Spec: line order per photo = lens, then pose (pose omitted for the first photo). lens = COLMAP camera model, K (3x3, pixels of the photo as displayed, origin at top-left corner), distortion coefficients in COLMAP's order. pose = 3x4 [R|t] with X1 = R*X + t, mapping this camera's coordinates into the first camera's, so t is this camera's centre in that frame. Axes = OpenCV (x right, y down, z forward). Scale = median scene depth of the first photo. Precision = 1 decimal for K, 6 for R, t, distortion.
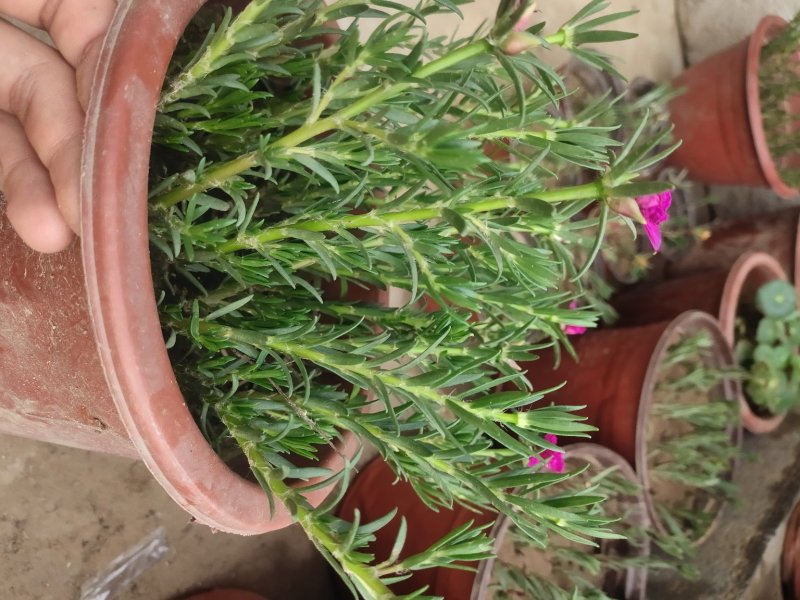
lens RADIAL K [[665.2, 0, 401.3], [0, 665.2, 299.7], [0, 0, 1]] dist [0.043493, 0.004488]
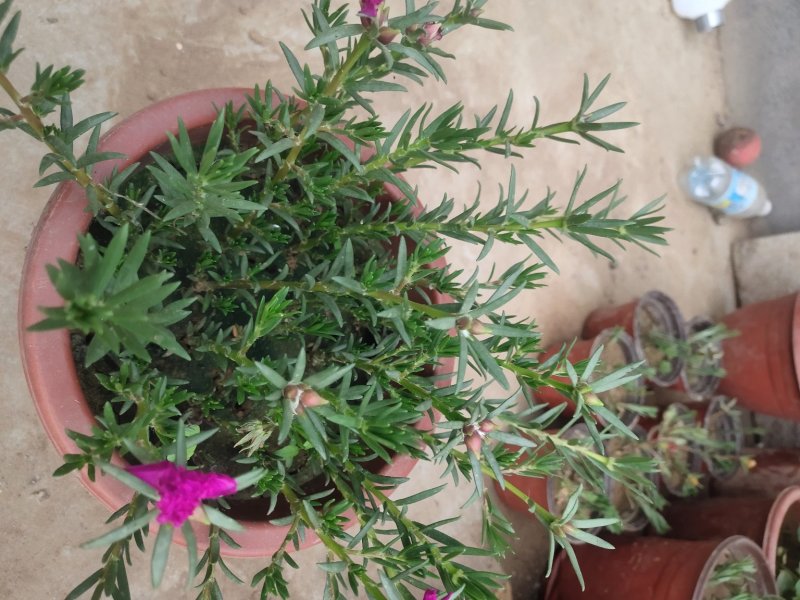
lens RADIAL K [[665.2, 0, 398.5], [0, 665.2, 301.0], [0, 0, 1]] dist [0.043493, 0.004488]
pose [[0.986602, 0.147906, -0.068847, -0.087587], [-0.159392, 0.963867, -0.213437, -0.024642], [0.034791, 0.221551, 0.974528, -0.170308]]
